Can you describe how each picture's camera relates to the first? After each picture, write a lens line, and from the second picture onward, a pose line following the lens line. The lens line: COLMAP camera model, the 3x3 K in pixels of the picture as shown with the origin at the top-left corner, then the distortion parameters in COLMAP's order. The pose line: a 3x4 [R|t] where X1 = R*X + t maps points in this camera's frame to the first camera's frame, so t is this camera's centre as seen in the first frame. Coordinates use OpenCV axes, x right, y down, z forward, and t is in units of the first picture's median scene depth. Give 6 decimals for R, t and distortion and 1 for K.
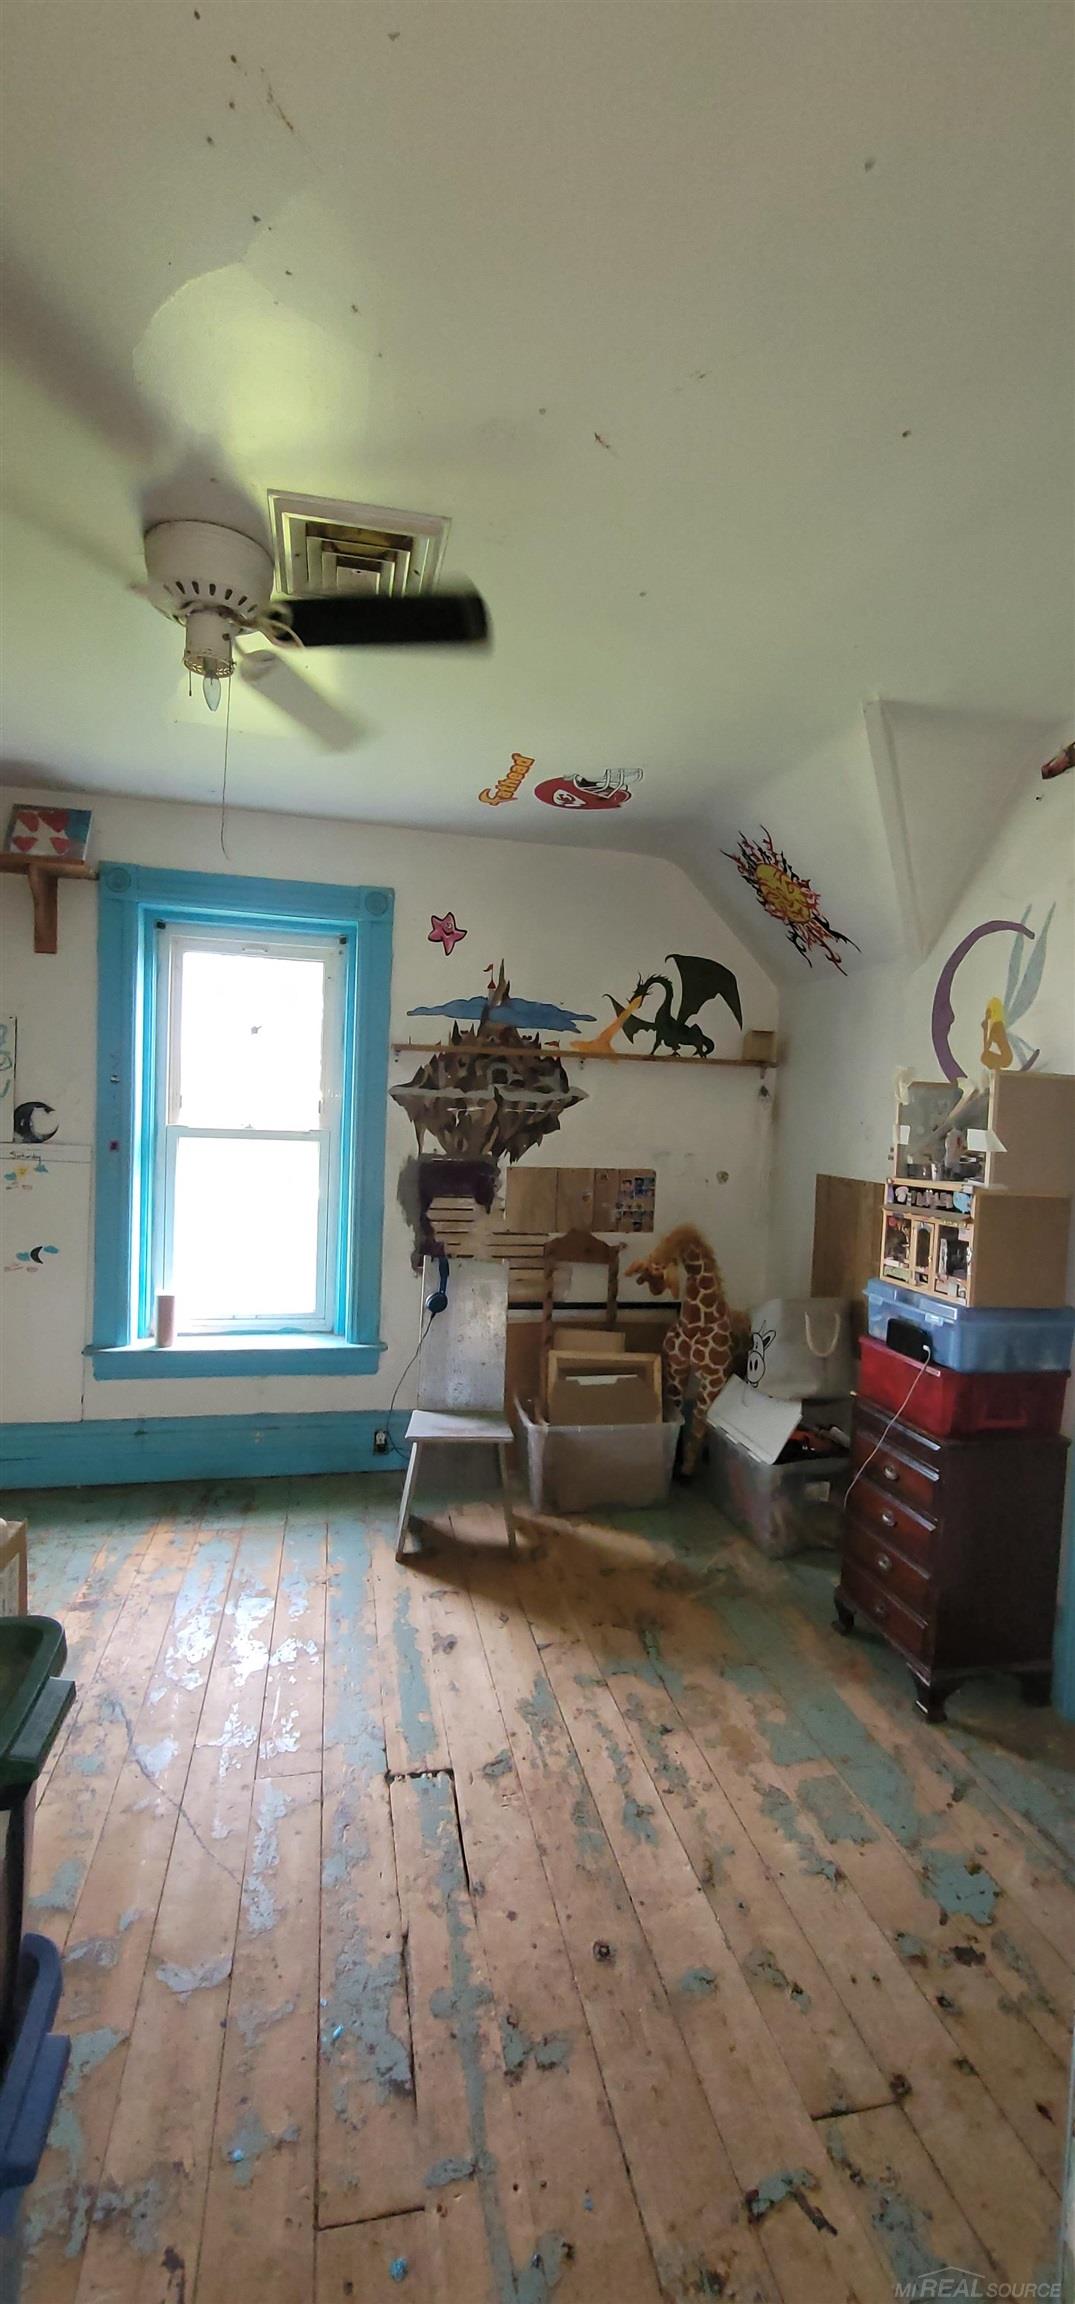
lens RADIAL K [[945.1, 0, 536.3], [0, 945.1, 1149.3], [0, 0, 1]] dist [-0.007734, 0.001740]
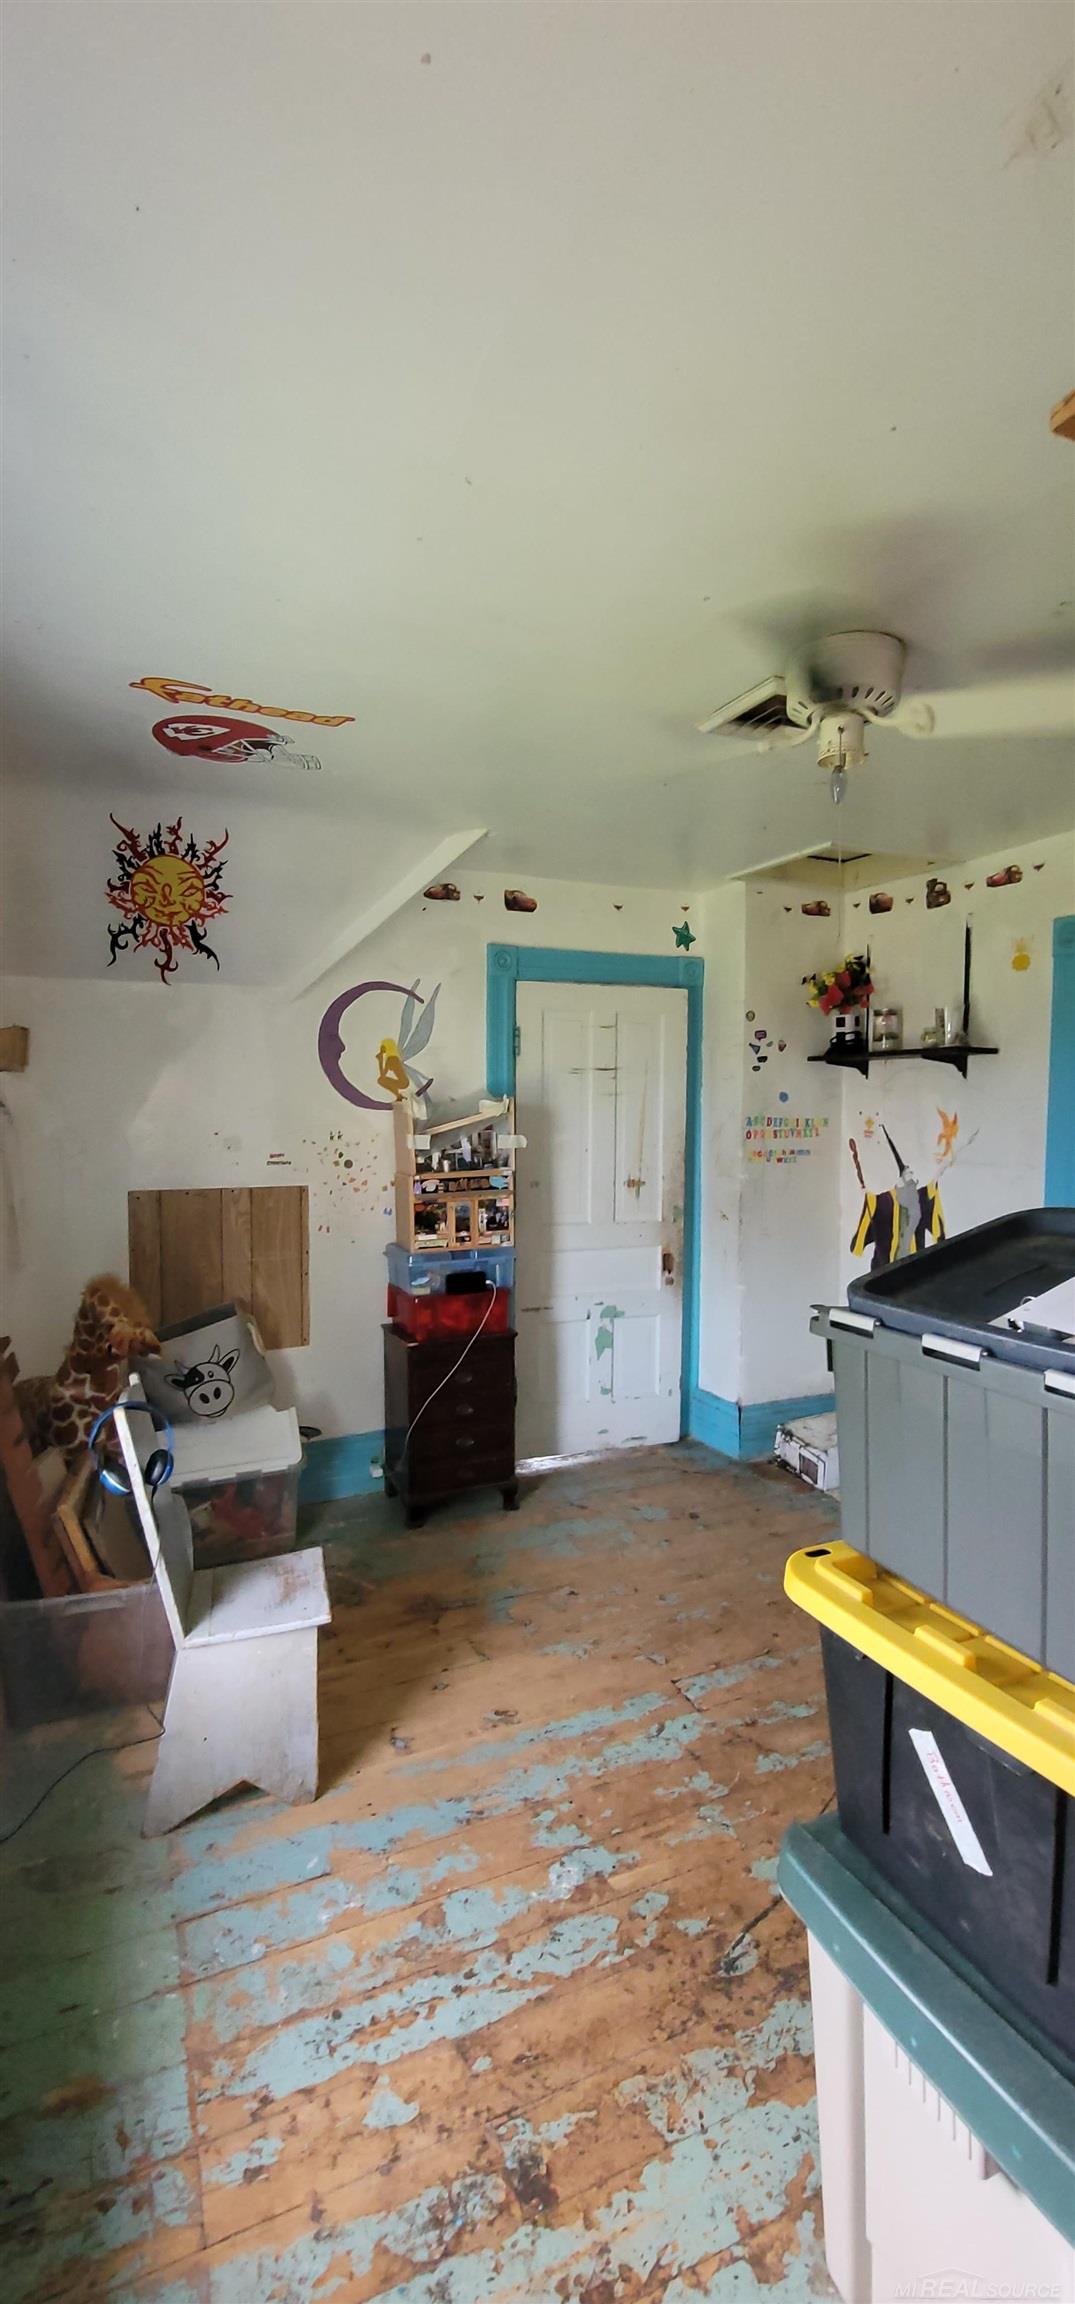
lens RADIAL K [[945.1, 0, 536.5], [0, 945.1, 1150.6], [0, 0, 1]] dist [-0.007734, 0.001740]
pose [[-0.203863, -0.093740, 0.974501, -0.938657], [0.028470, 0.994417, 0.101612, -0.132922], [-0.978585, 0.048459, -0.200056, 1.085920]]
